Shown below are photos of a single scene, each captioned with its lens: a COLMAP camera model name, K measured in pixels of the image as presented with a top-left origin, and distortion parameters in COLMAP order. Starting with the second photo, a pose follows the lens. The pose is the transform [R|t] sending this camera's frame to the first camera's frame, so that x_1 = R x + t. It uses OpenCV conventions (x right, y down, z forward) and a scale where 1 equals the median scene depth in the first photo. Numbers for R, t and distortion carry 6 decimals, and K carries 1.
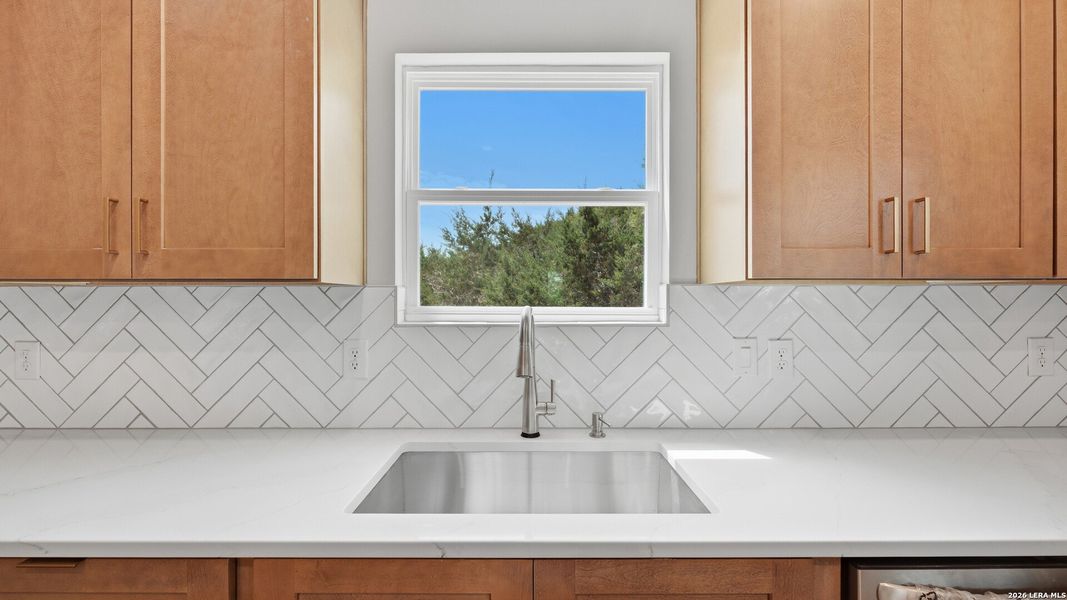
lens RADIAL K [[428.0, 0, 529.2], [0, 428.0, 298.3], [0, 0, 1]] dist [-0.007583, 0.001148]
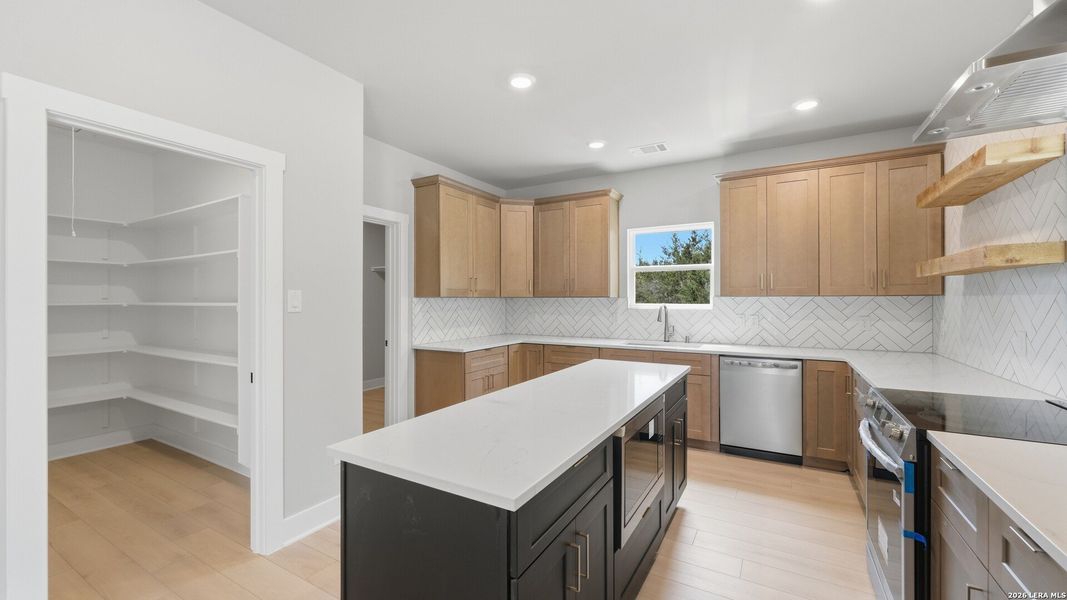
lens RADIAL K [[428.0, 0, 530.3], [0, 428.0, 297.2], [0, 0, 1]] dist [-0.007583, 0.001148]
pose [[0.864674, -0.002630, -0.502326, 0.736850], [0.002689, 0.999996, -0.000607, -0.030550], [0.502326, -0.000826, 0.864678, -2.355468]]
